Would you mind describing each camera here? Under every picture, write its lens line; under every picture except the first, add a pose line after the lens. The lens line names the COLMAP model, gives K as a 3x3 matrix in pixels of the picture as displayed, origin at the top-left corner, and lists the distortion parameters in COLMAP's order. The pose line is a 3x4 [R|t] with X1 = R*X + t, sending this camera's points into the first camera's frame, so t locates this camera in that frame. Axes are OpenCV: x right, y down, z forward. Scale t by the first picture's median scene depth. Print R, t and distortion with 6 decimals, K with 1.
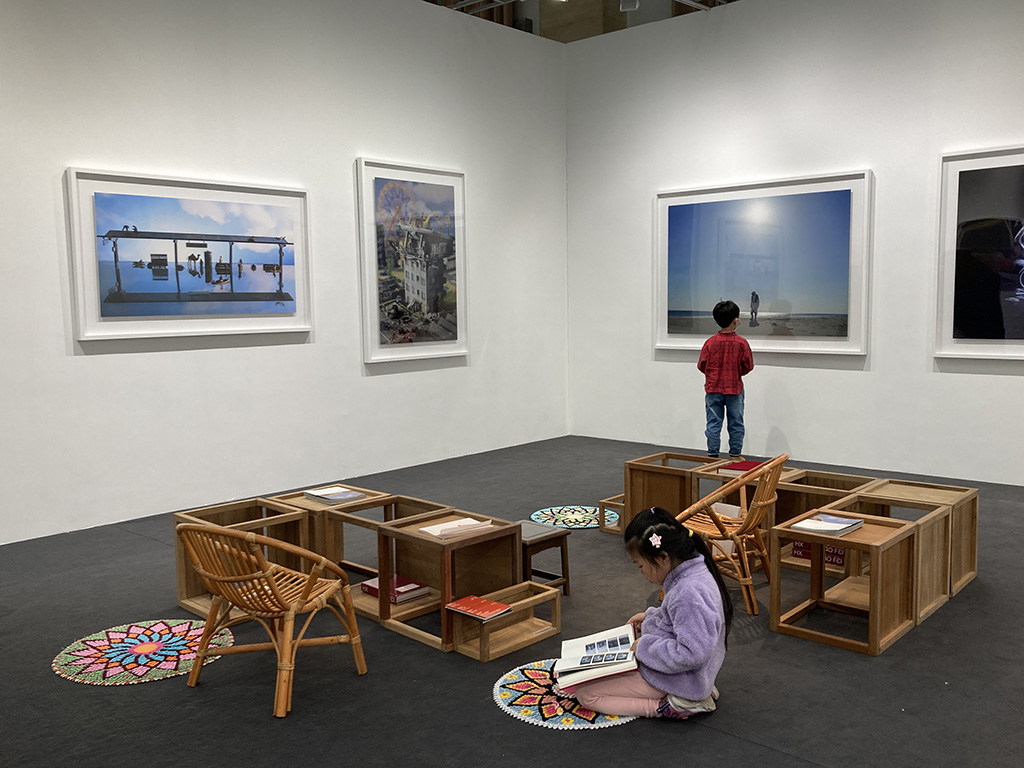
lens RADIAL K [[910.0, 0, 509.0], [0, 910.0, 393.5], [0, 0, 1]] dist [0.049262, -0.067537]
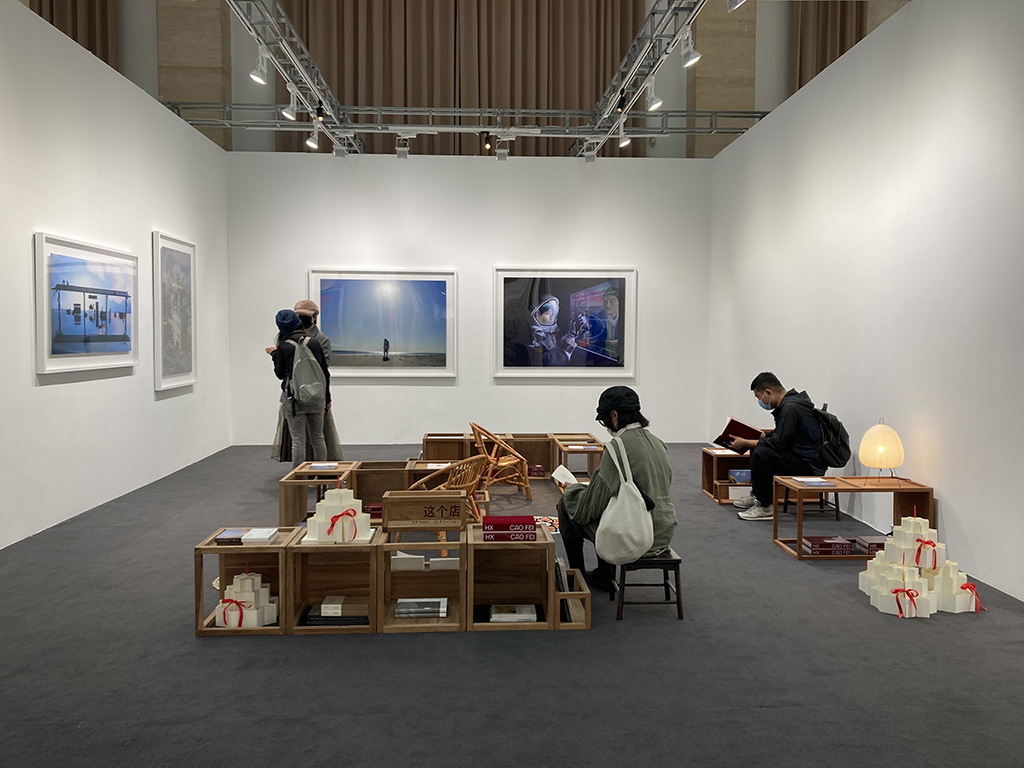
lens RADIAL K [[846.5, 0, 510.4], [0, 846.5, 379.9], [0, 0, 1]] dist [0.052921, -0.041589]
pose [[0.699143, -0.020470, 0.714689, -0.682826], [0.058351, 0.997889, -0.028500, 0.014555], [-0.712597, 0.061628, 0.698861, -0.184214]]
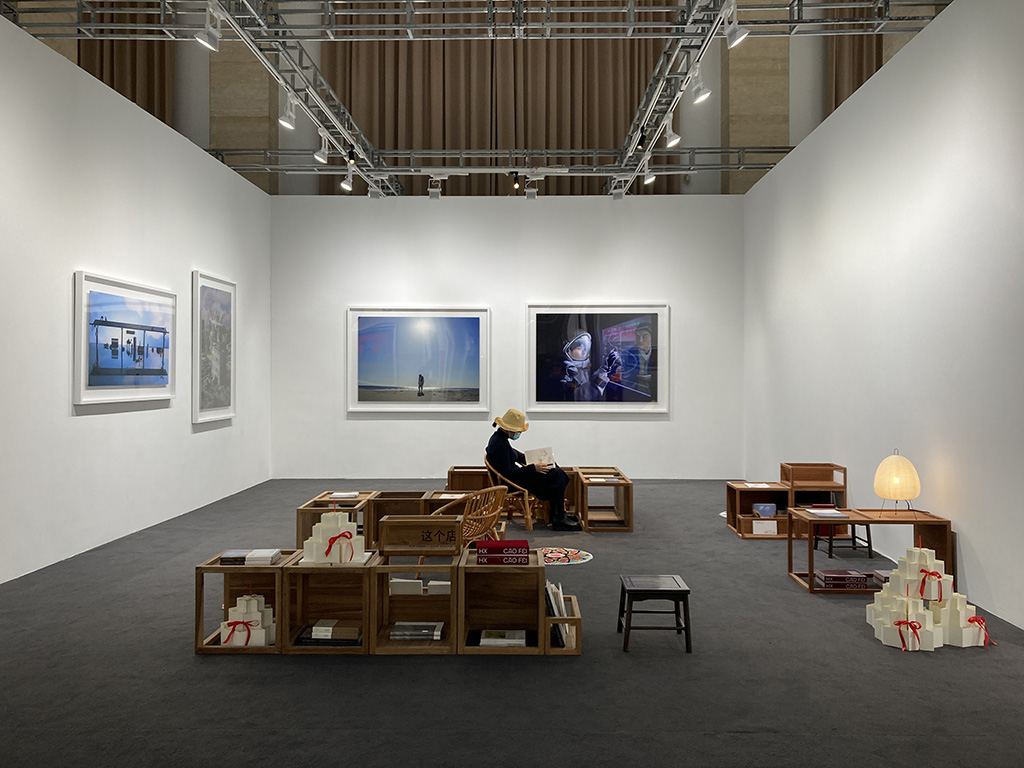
lens RADIAL K [[846.5, 0, 513.5], [0, 846.5, 382.0], [0, 0, 1]] dist [0.052921, -0.041589]
pose [[0.745242, 0.011389, 0.666697, -0.655102], [0.054770, 0.995430, -0.078228, 0.029734], [-0.664541, 0.094814, 0.741212, -0.228411]]
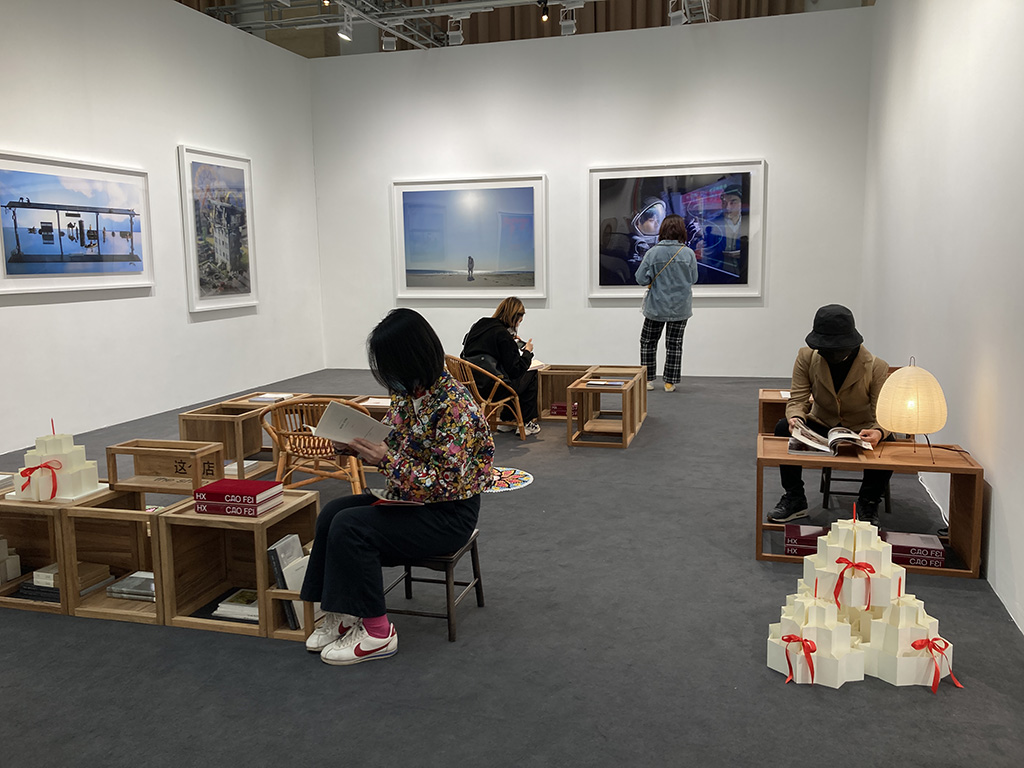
lens RADIAL K [[846.5, 0, 505.1], [0, 846.5, 372.7], [0, 0, 1]] dist [0.052921, -0.041589]
pose [[0.898271, -0.059157, 0.435442, -0.292837], [0.047442, 0.998161, 0.037737, 0.026141], [-0.436873, -0.013240, 0.899426, -0.234580]]
